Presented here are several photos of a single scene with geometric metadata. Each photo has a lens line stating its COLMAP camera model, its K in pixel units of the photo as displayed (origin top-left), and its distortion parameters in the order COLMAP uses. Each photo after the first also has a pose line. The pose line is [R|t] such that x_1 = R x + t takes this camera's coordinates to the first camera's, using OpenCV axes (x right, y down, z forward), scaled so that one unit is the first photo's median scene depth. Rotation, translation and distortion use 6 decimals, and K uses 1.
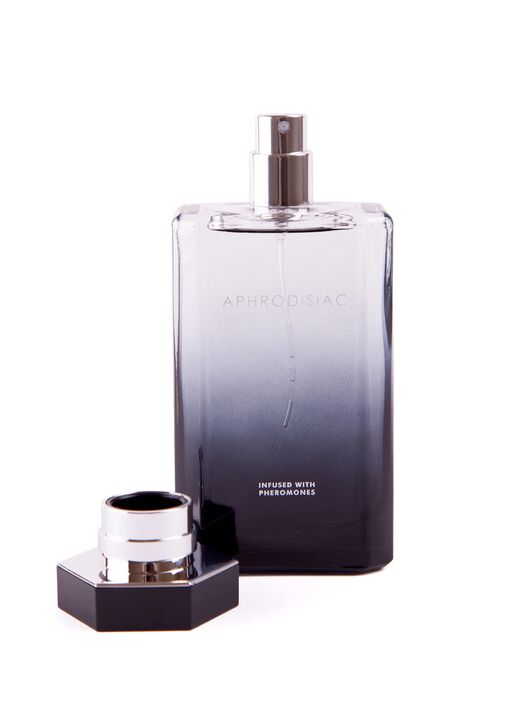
lens RADIAL K [[2313.3, 0, 255.3], [0, 2313.3, 359.8], [0, 0, 1]] dist [-0.346311, 0.000000]
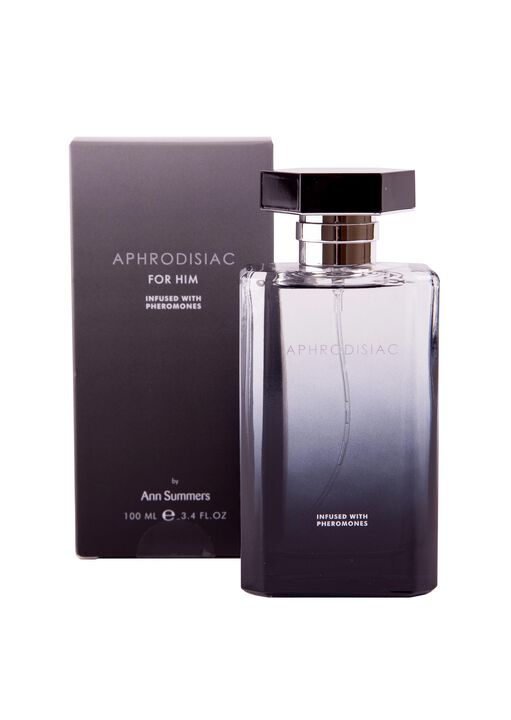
lens RADIAL K [[2313.3, 0, 256.1], [0, 2313.3, 359.6], [0, 0, 1]] dist [-0.346311, 0.000000]
pose [[0.999794, 0.005201, -0.019603, -0.006197], [-0.005692, 0.999669, -0.025094, 0.006913], [0.019466, 0.025201, 0.999493, -0.106159]]
